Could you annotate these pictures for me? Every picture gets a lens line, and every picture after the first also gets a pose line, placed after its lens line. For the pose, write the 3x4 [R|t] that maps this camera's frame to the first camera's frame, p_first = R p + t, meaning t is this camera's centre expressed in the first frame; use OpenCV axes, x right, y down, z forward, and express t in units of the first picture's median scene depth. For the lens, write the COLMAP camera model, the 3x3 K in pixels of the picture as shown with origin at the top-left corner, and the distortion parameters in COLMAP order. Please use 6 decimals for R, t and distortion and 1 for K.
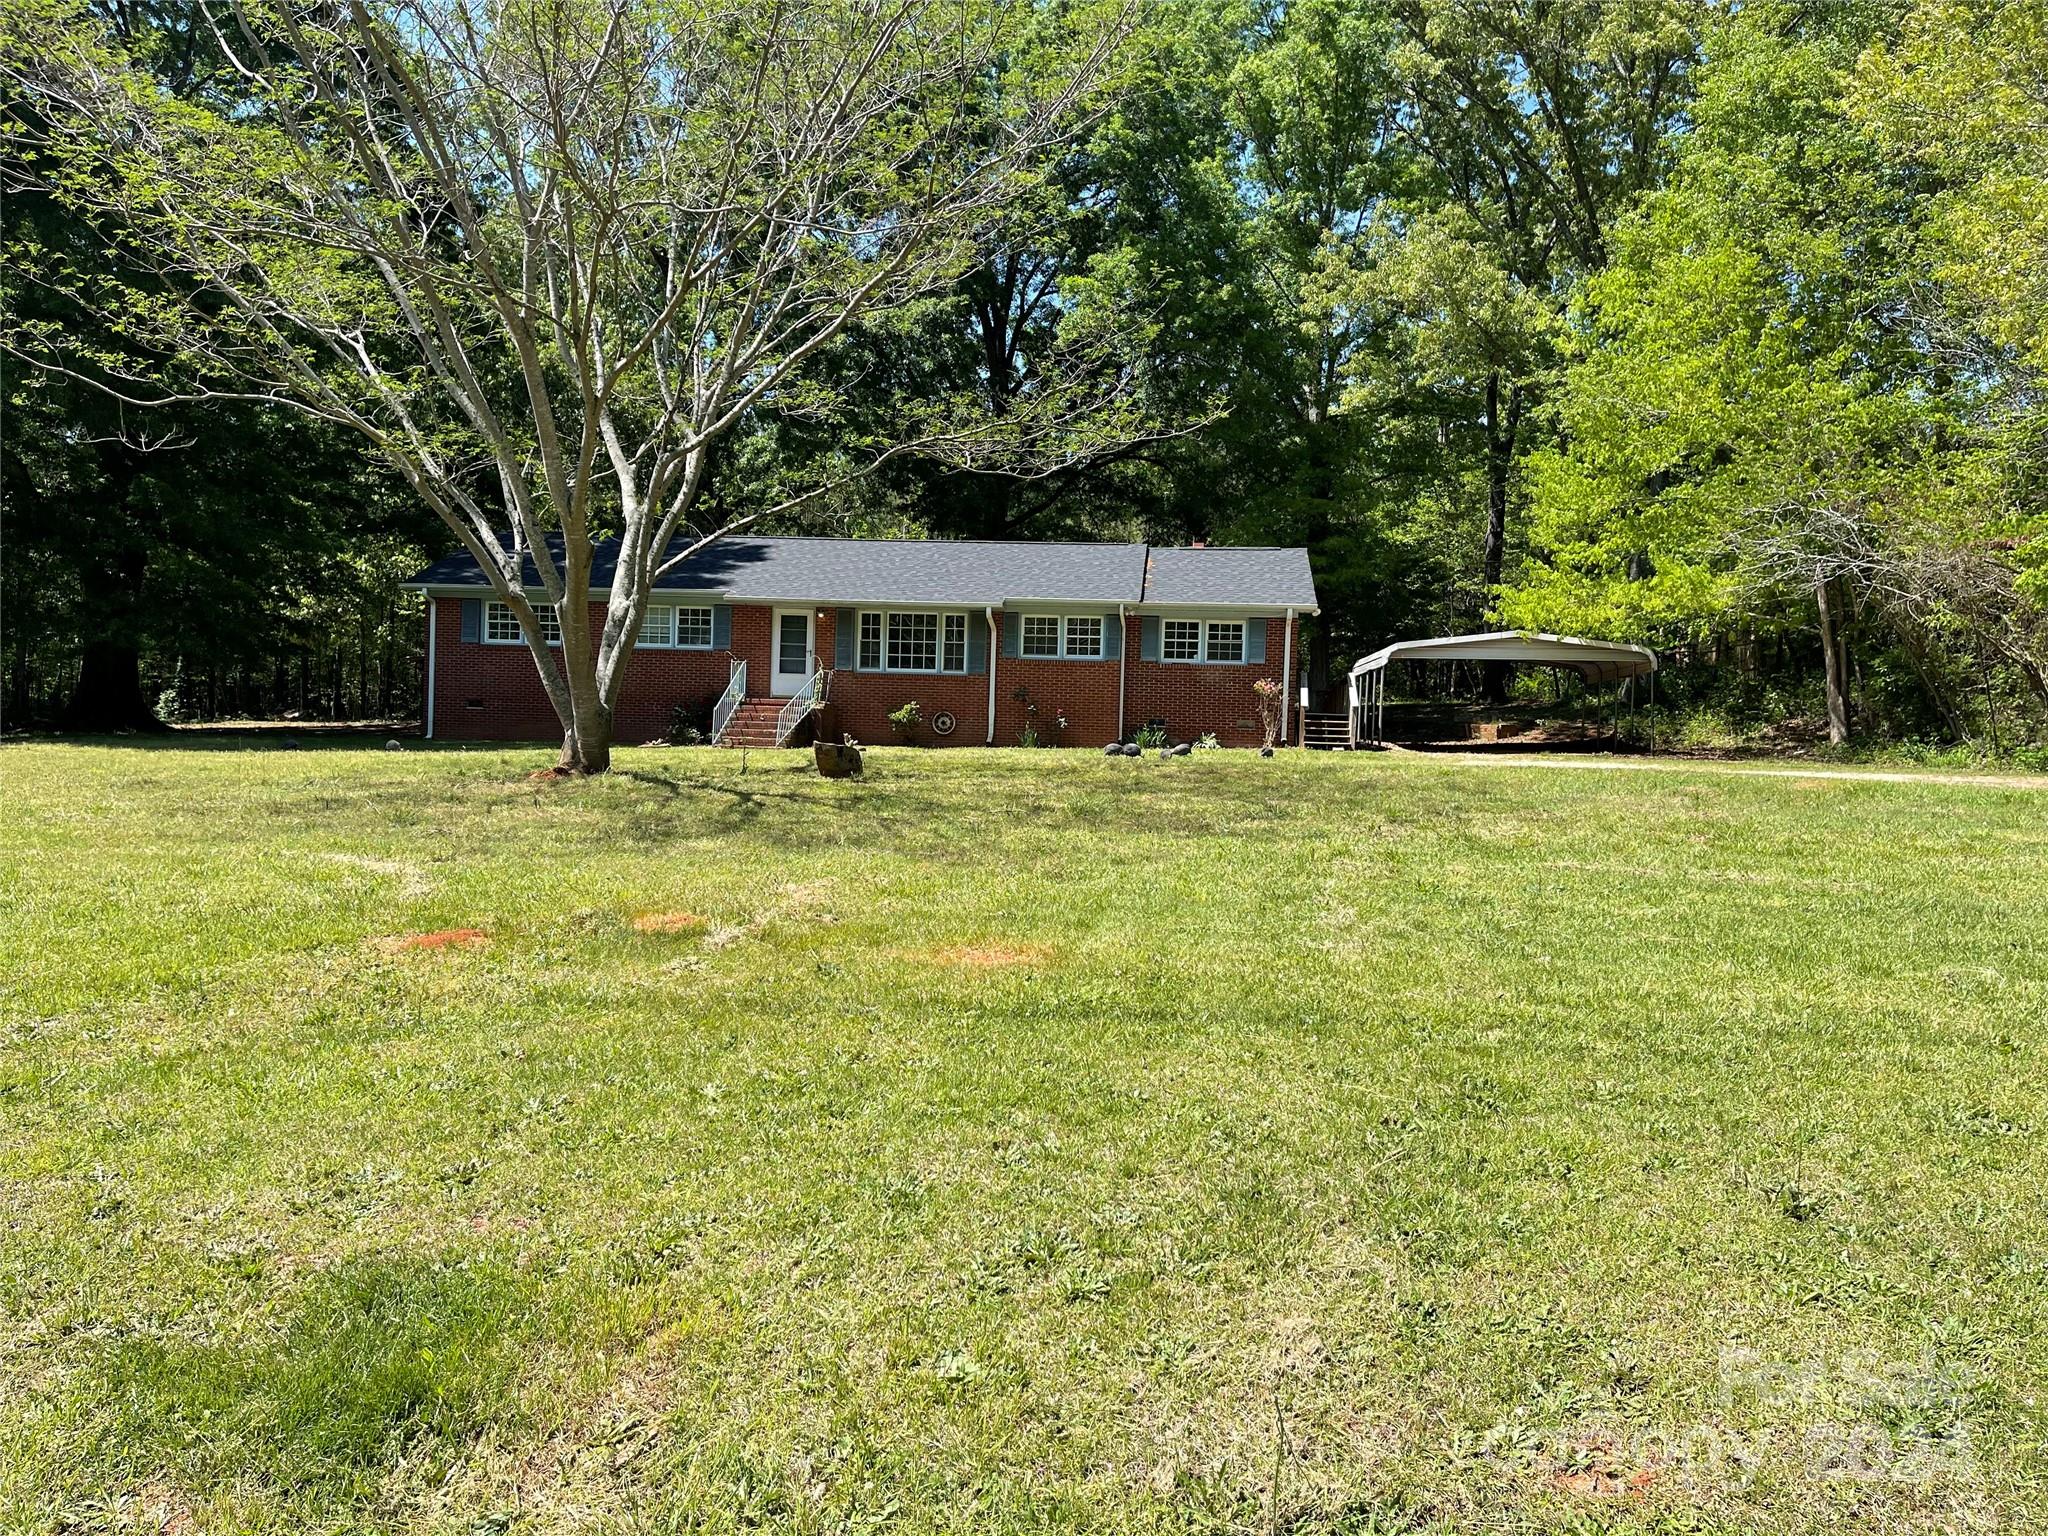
lens RADIAL K [[1499.1, 0, 1024.4], [0, 1499.1, 801.8], [0, 0, 1]] dist [0.057382, -0.079591]
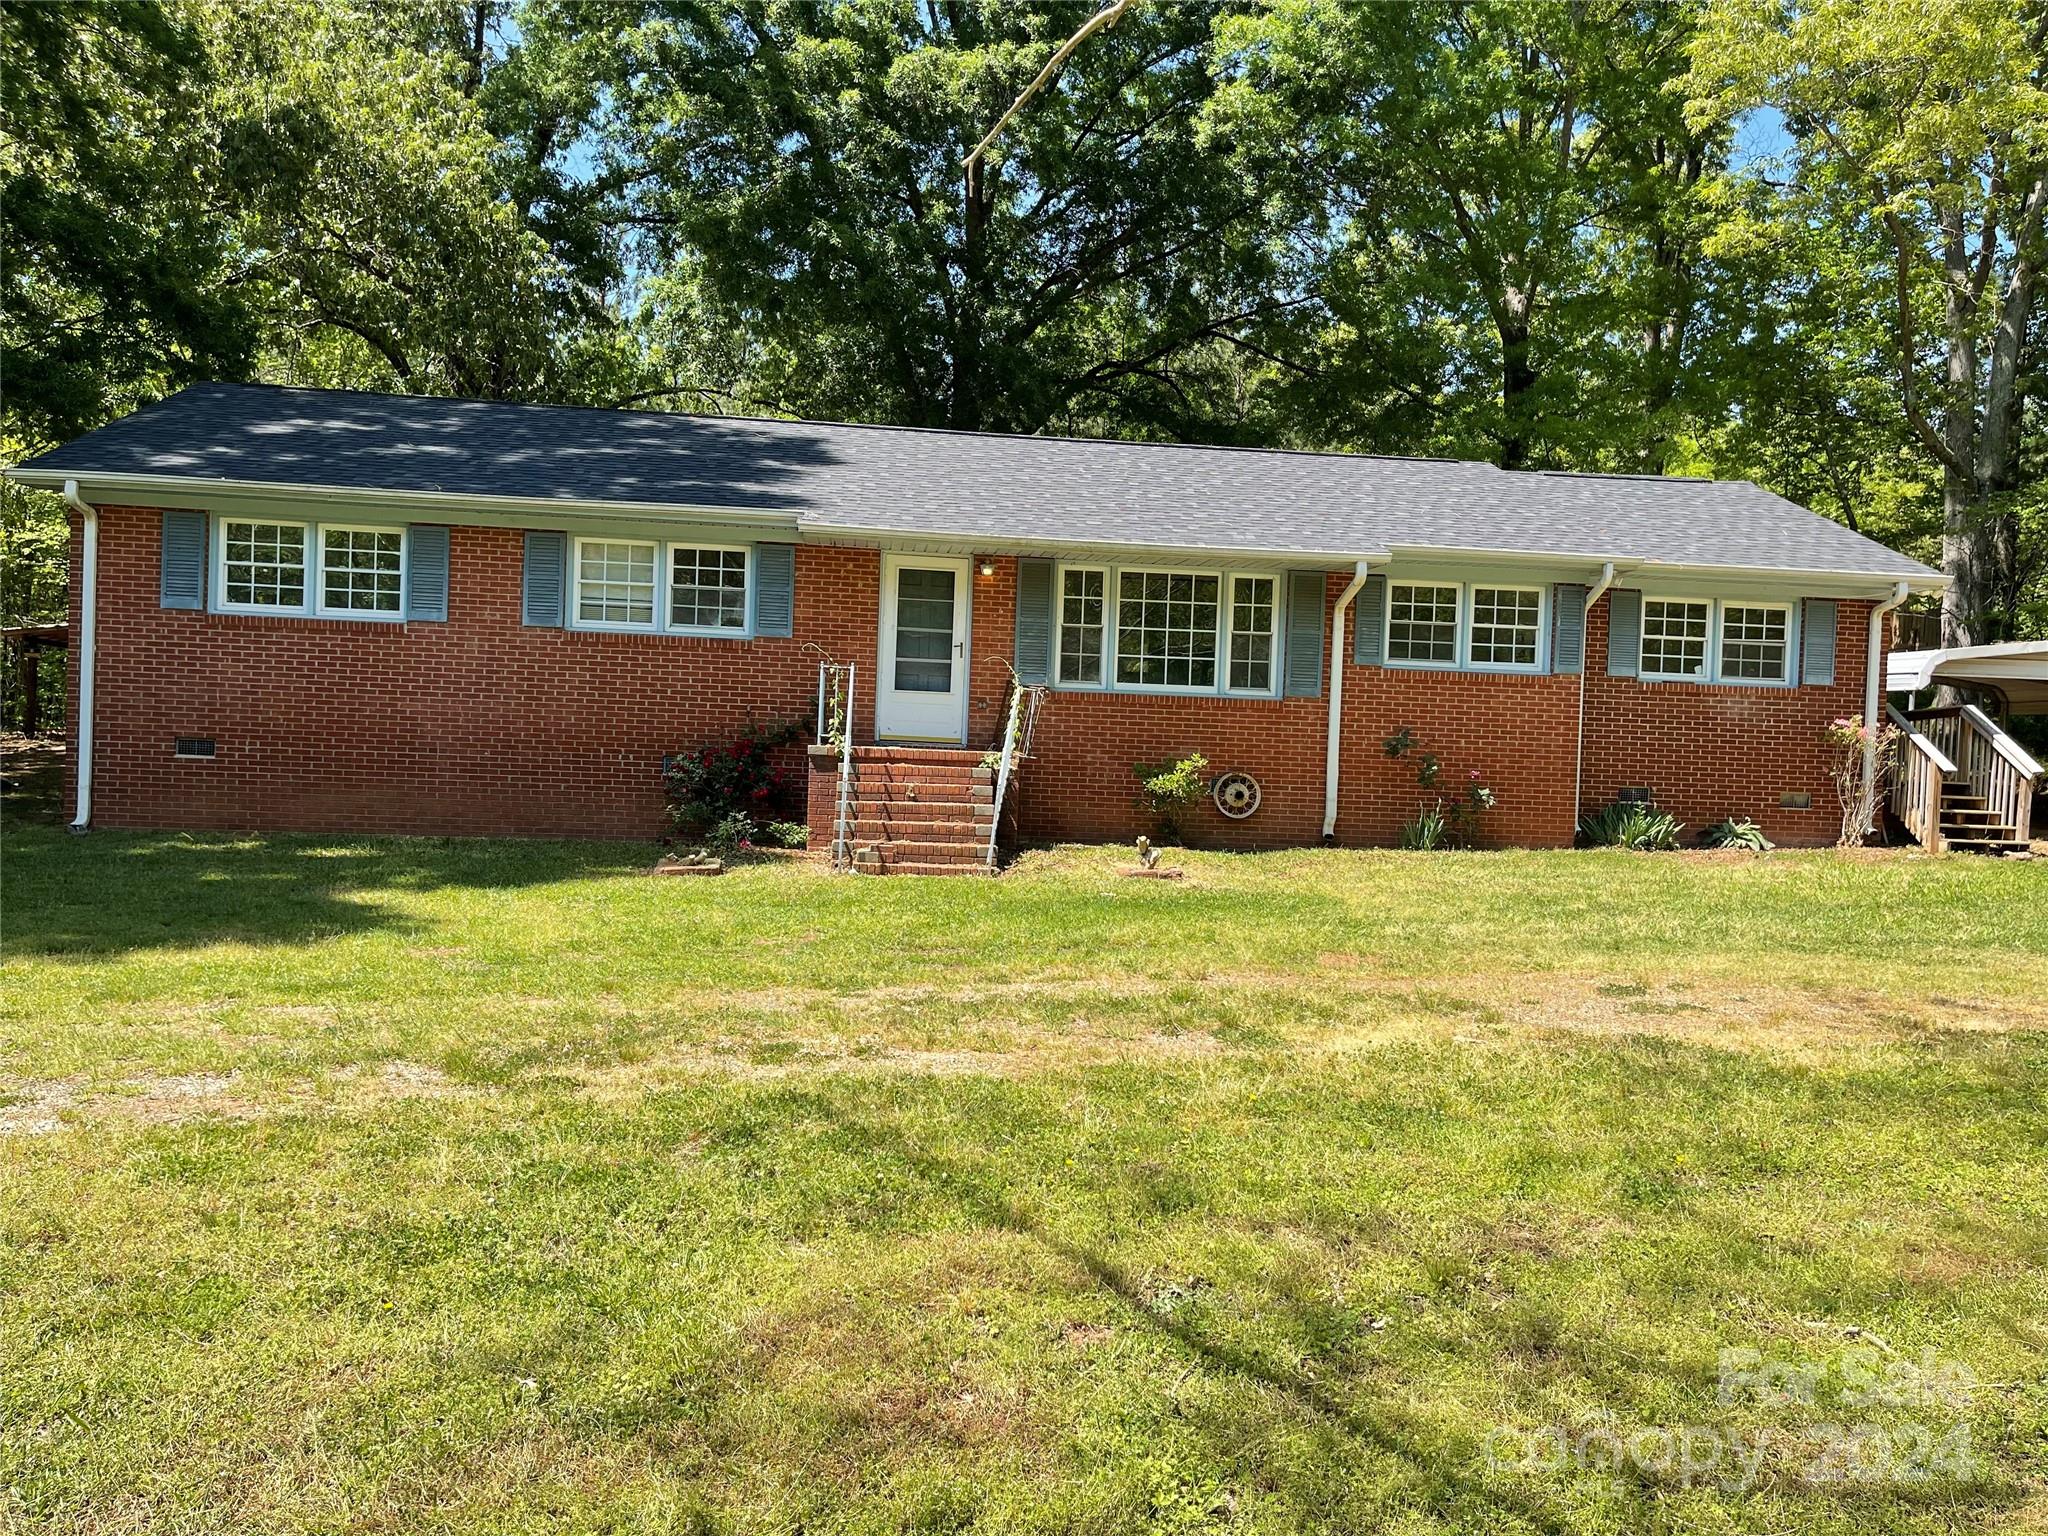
lens RADIAL K [[1499.1, 0, 1026.9], [0, 1499.1, 780.9], [0, 0, 1]] dist [0.057382, -0.079591]
pose [[0.978089, 0.000445, 0.208187, -0.224736], [-0.000877, 0.999998, 0.001985, -0.058490], [-0.208186, -0.002124, 0.978087, 0.531348]]
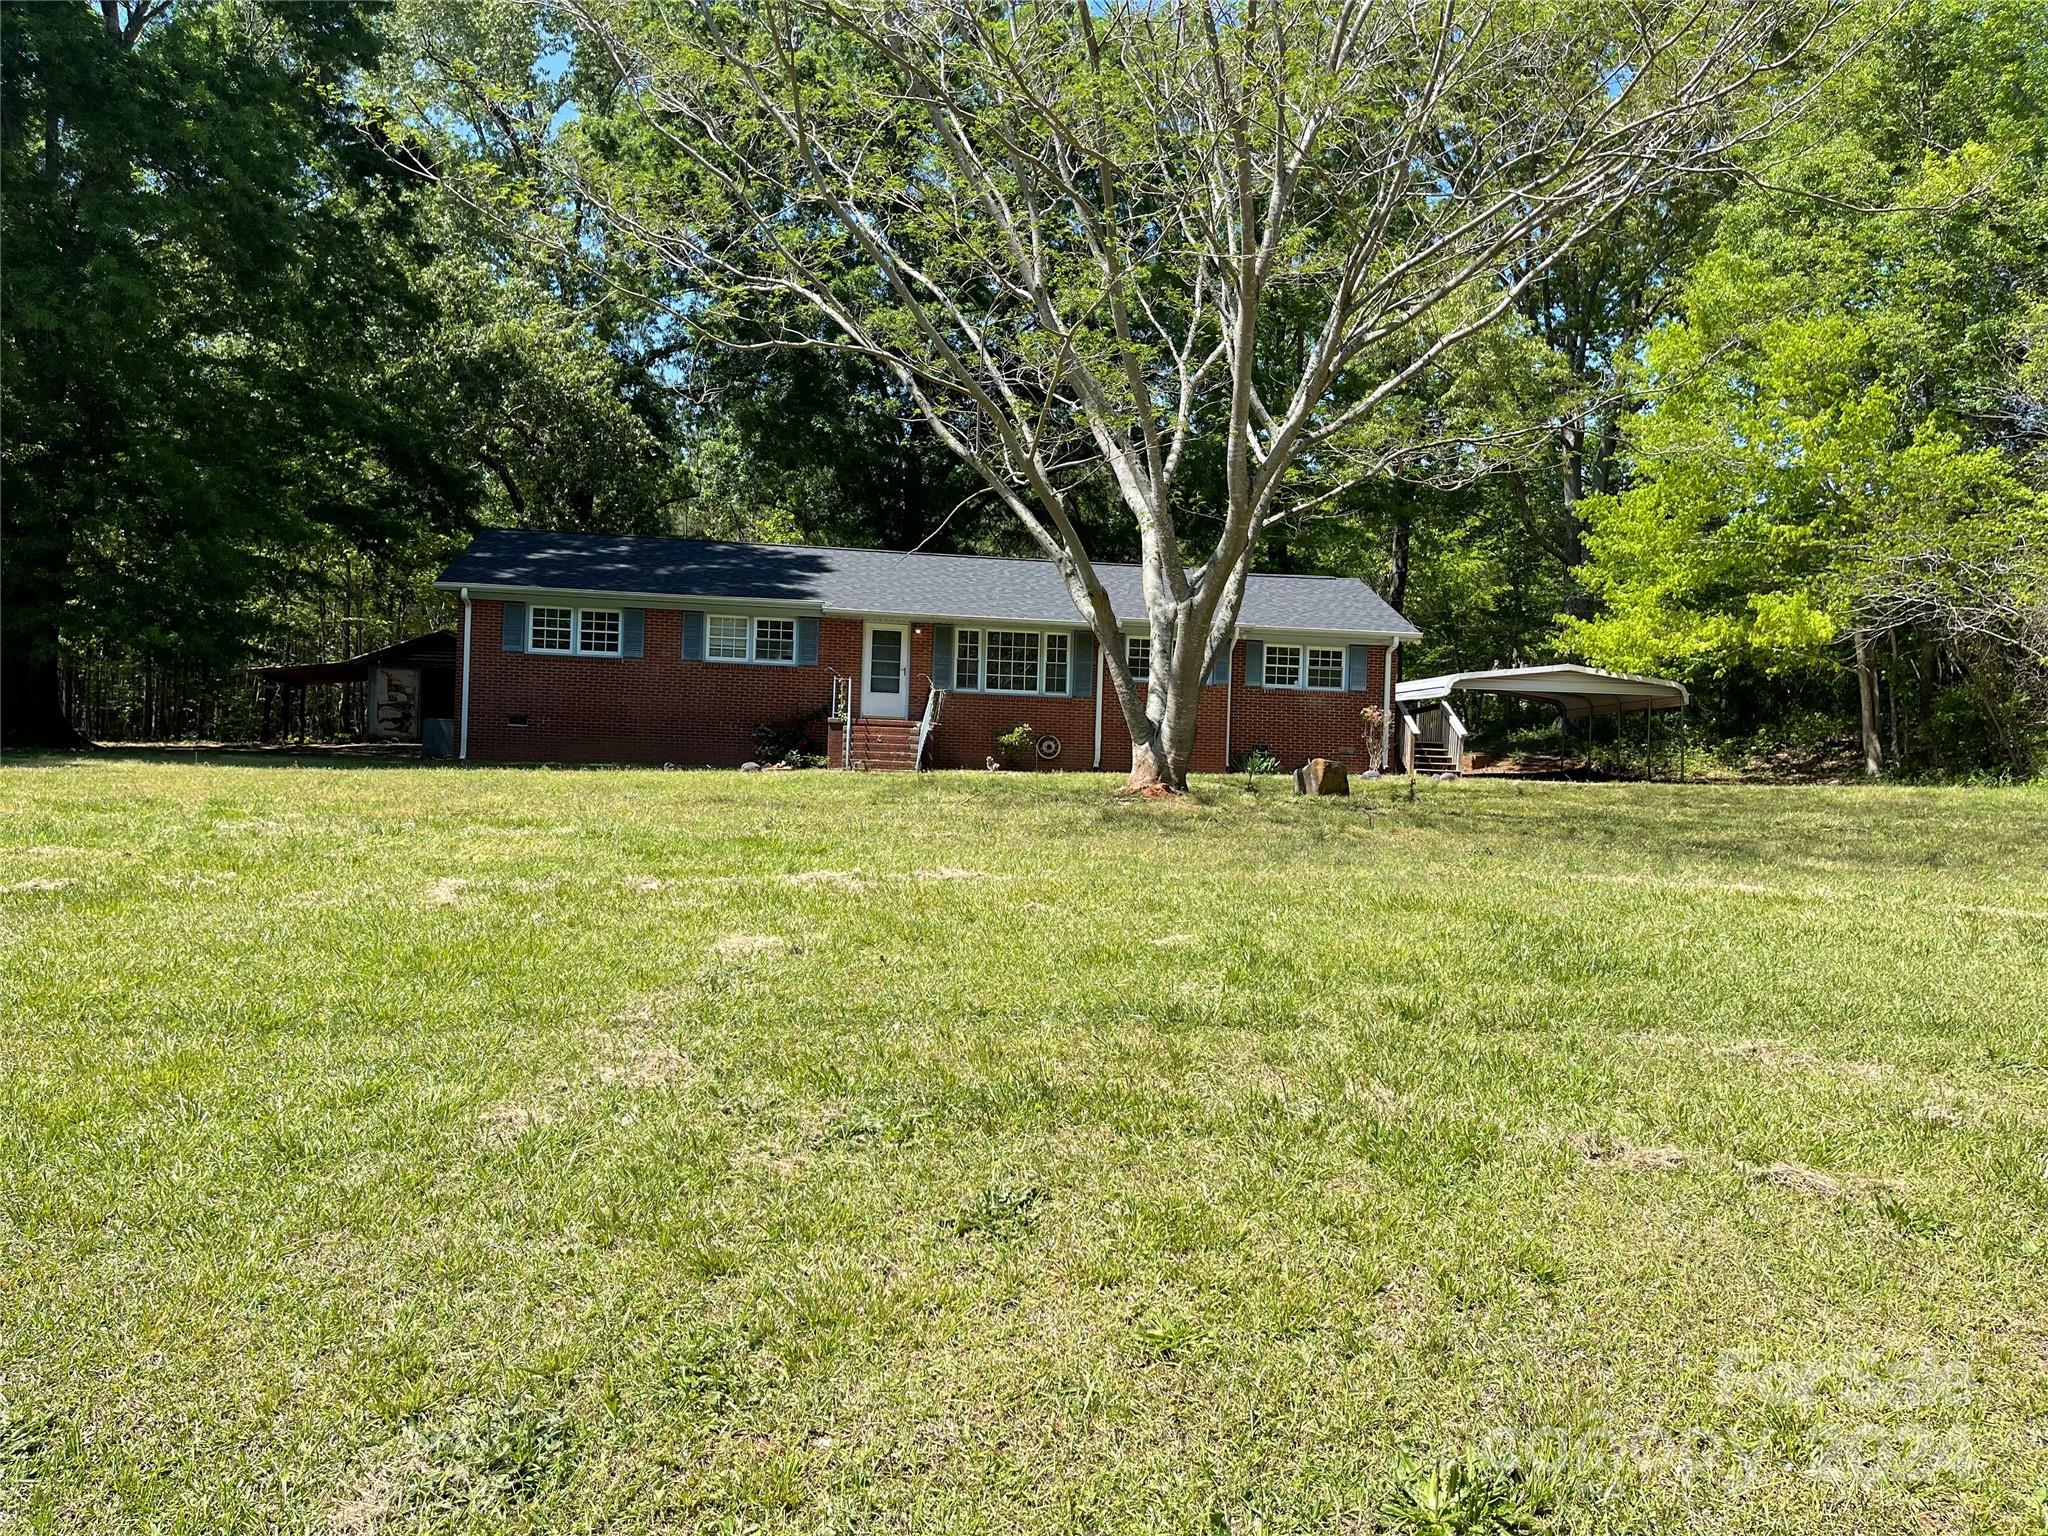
lens RADIAL K [[1499.1, 0, 1022.1], [0, 1499.1, 768.2], [0, 0, 1]] dist [0.057382, -0.079591]
pose [[0.972021, 0.004854, 0.234842, -0.293506], [0.004172, 0.999272, -0.037922, -0.003409], [-0.234856, 0.037841, 0.971293, 0.081979]]
